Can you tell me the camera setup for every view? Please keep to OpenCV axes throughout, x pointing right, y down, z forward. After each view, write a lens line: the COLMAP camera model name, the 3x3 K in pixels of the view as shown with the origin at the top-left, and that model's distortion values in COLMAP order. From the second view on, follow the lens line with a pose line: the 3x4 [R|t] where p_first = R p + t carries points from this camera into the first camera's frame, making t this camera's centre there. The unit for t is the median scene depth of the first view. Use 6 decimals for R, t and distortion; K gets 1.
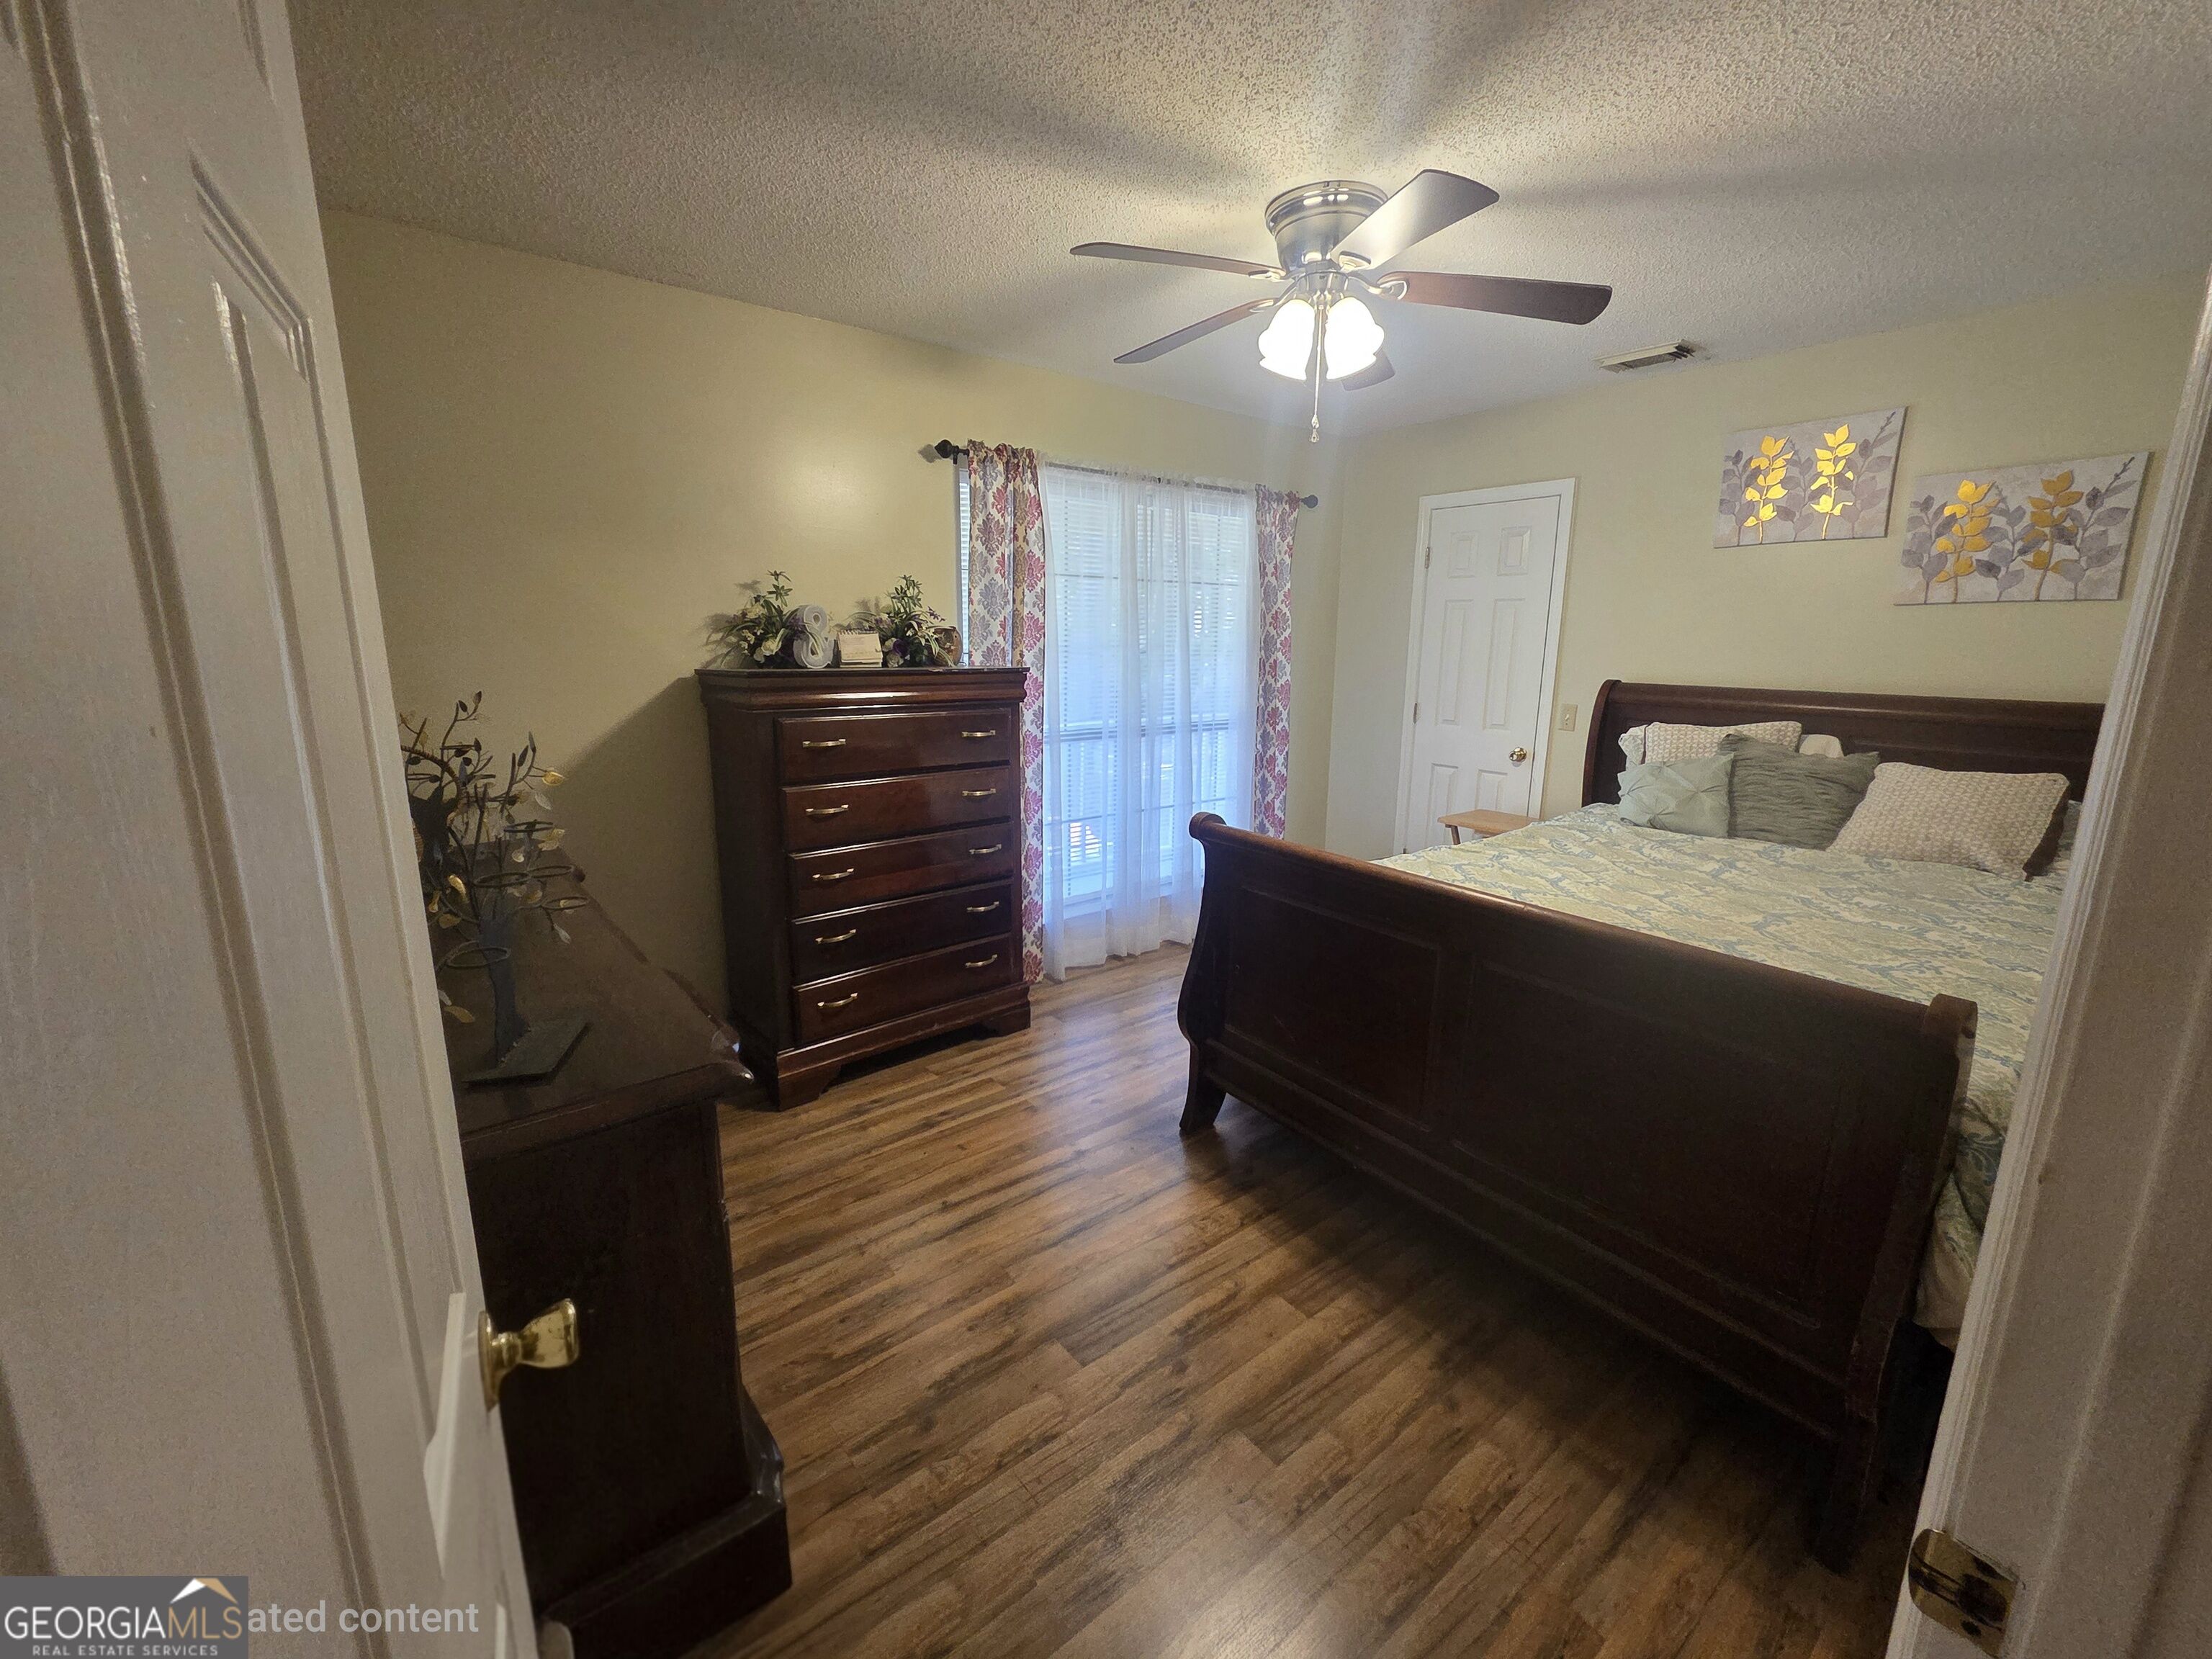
lens RADIAL K [[901.9, 0, 1110.4], [0, 901.9, 820.1], [0, 0, 1]] dist [0.001304, -0.000710]
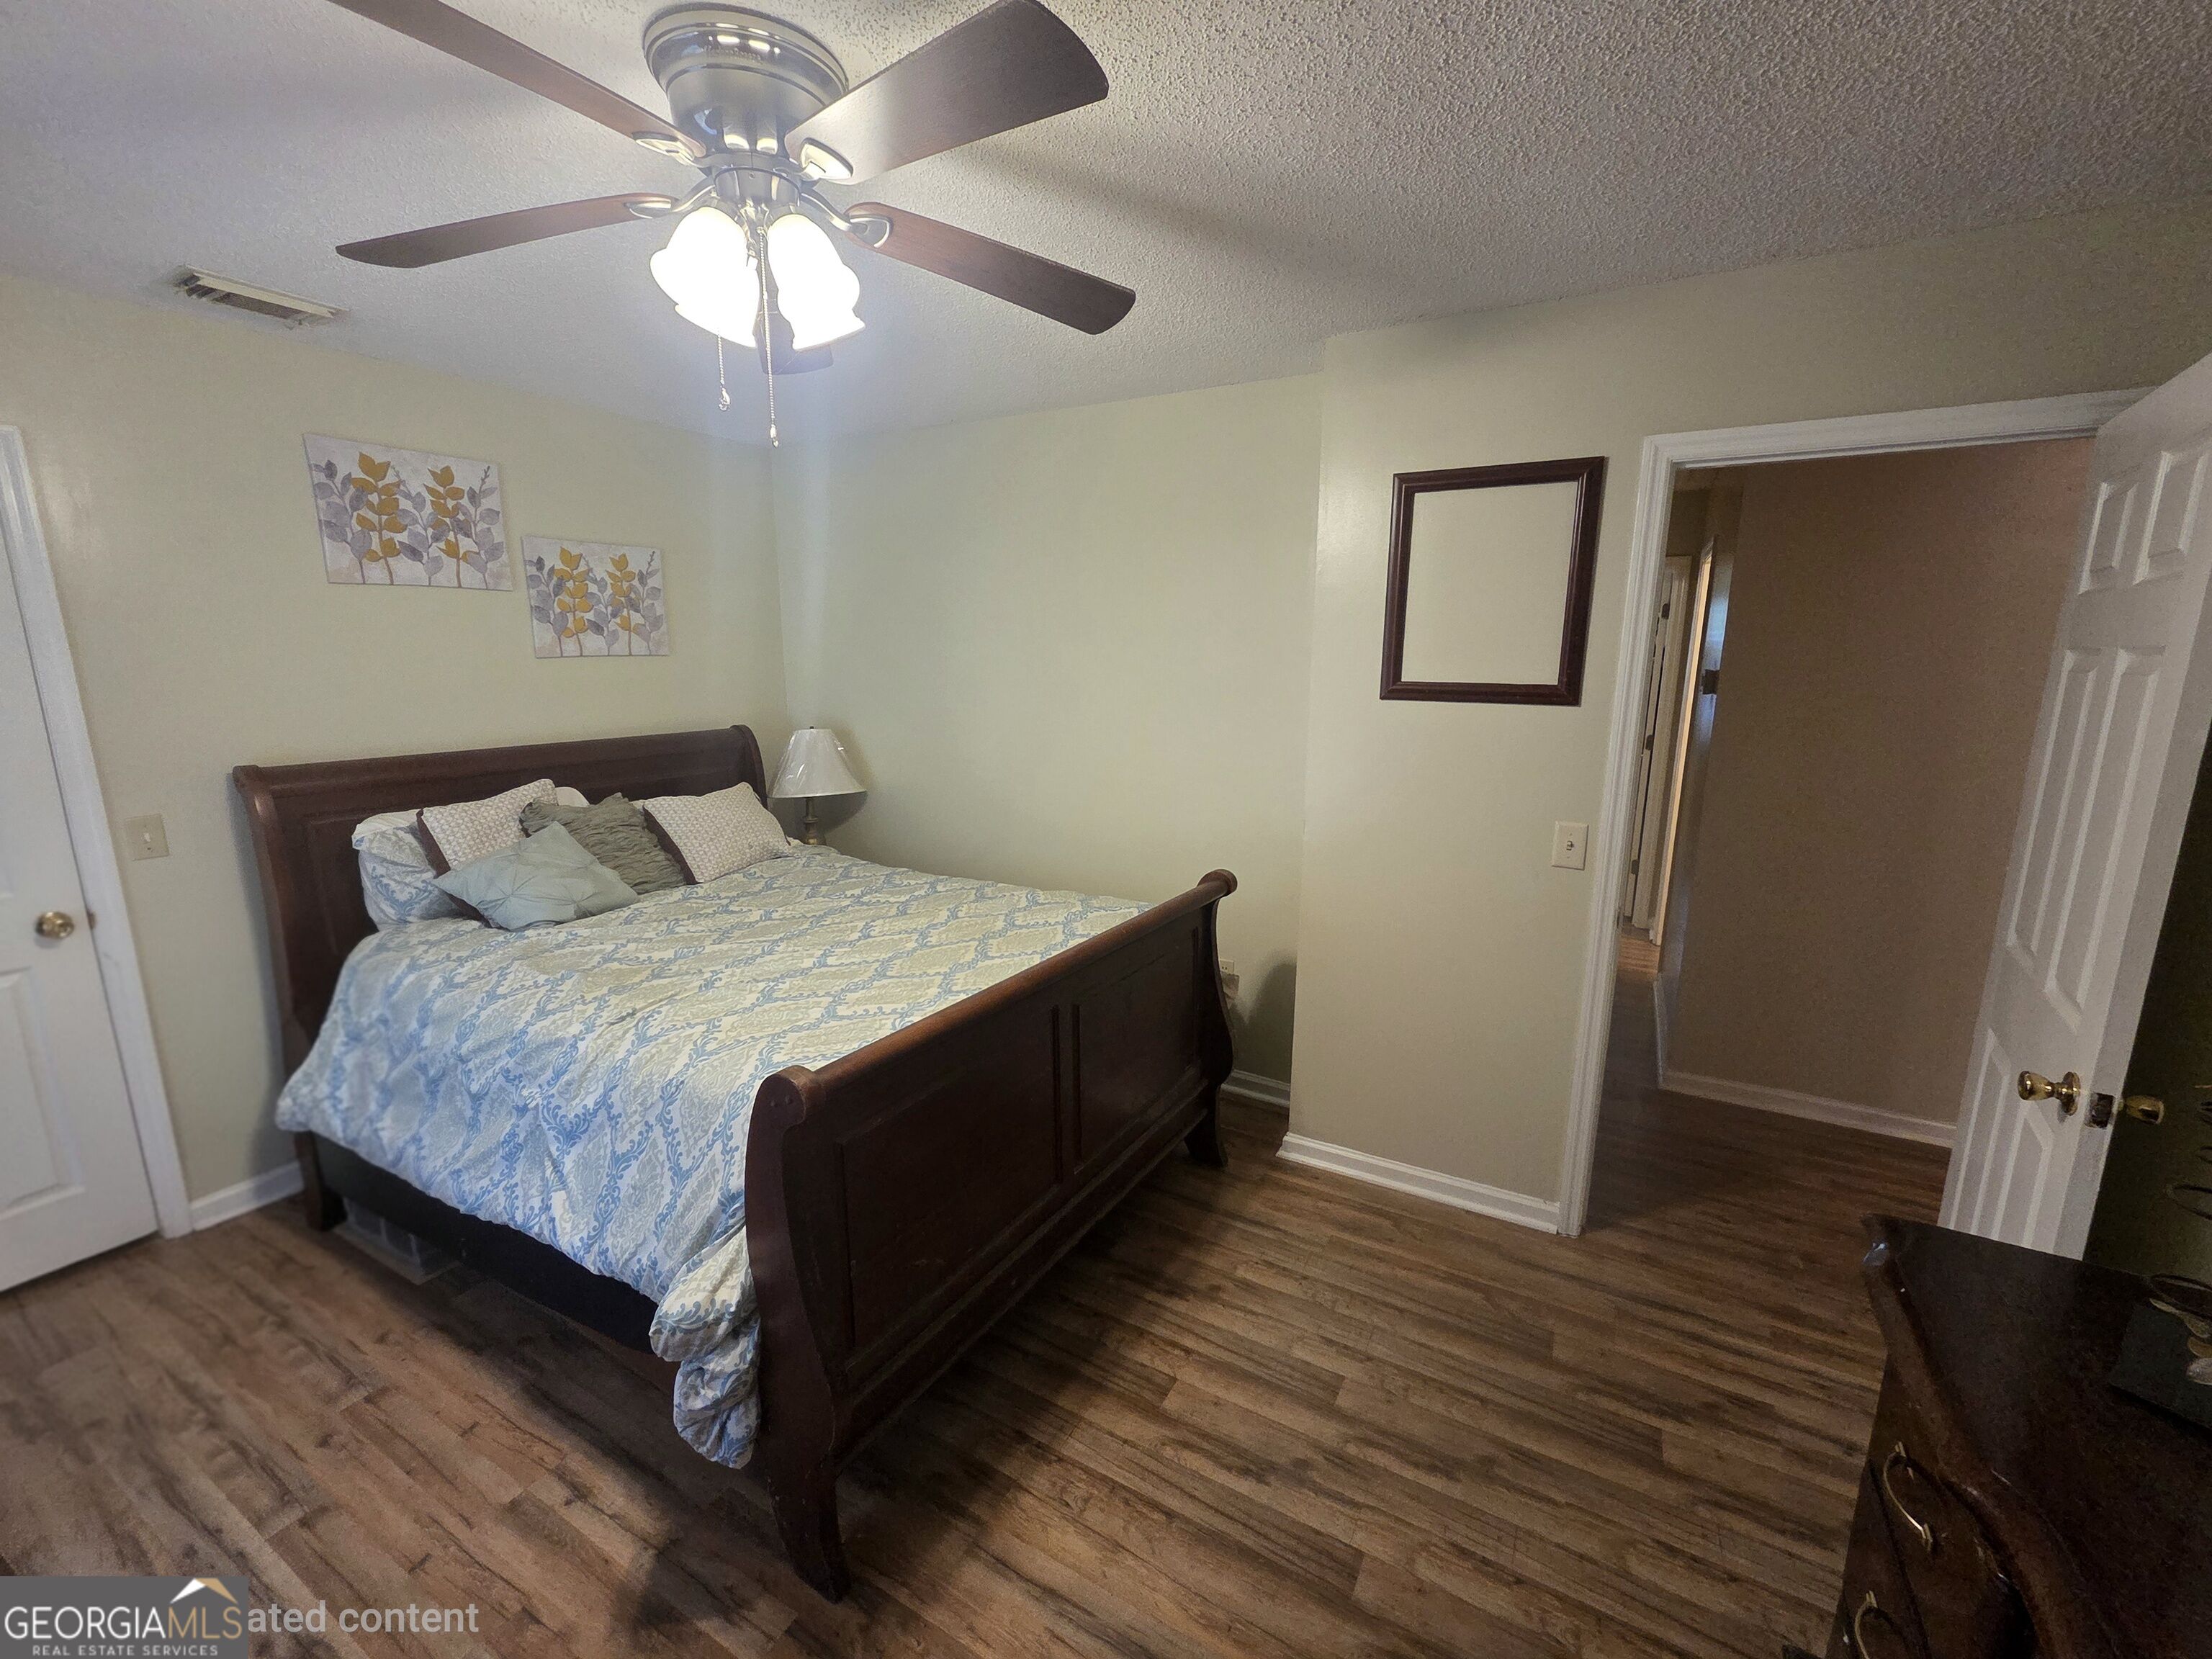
lens RADIAL K [[901.9, 0, 1114.2], [0, 901.9, 824.4], [0, 0, 1]] dist [0.001304, -0.000710]
pose [[-0.377119, -0.186246, 0.907245, -0.494357], [0.181237, 0.945794, 0.269495, -0.293975], [-0.908259, 0.266058, -0.322922, 1.063123]]
